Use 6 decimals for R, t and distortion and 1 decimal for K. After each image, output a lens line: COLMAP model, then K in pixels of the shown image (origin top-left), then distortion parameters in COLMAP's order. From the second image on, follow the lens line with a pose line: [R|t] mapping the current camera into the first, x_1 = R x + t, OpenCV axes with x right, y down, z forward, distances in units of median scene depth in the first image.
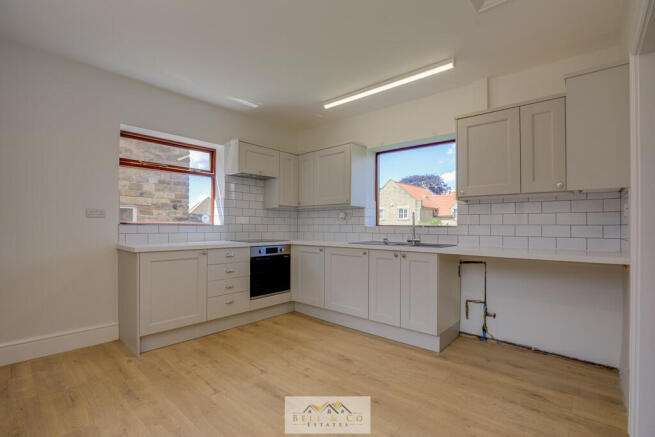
lens RADIAL K [[294.7, 0, 338.0], [0, 294.7, 221.8], [0, 0, 1]] dist [-0.020320, 0.001162]
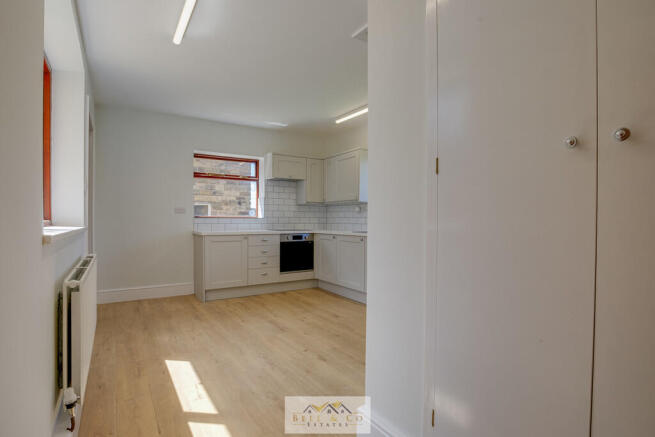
lens RADIAL K [[315.4, 0, 323.9], [0, 315.4, 219.1], [0, 0, 1]] dist [-0.025938, 0.000880]
pose [[0.961377, -0.001803, -0.275230, 0.271236], [0.005599, 0.999900, 0.013008, 0.000001], [0.275179, -0.014046, 0.961290, -0.297918]]
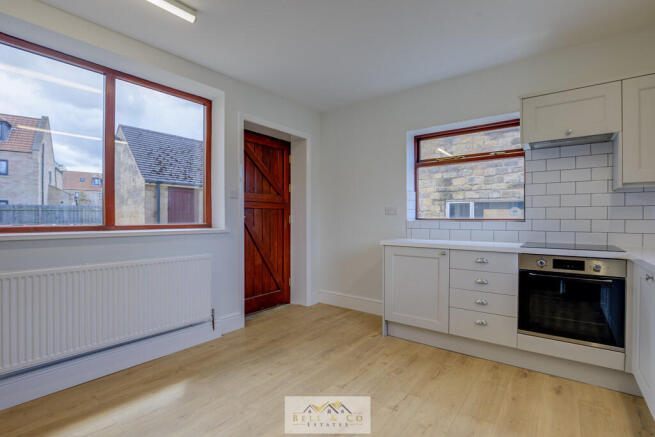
lens RADIAL K [[315.4, 0, 323.9], [0, 315.4, 219.1], [0, 0, 1]] dist [-0.025938, 0.000880]
pose [[0.045848, -0.003226, -0.998943, 0.371735], [0.012348, 0.999920, -0.002662, 0.003381], [0.998872, -0.012213, 0.045884, 0.502340]]
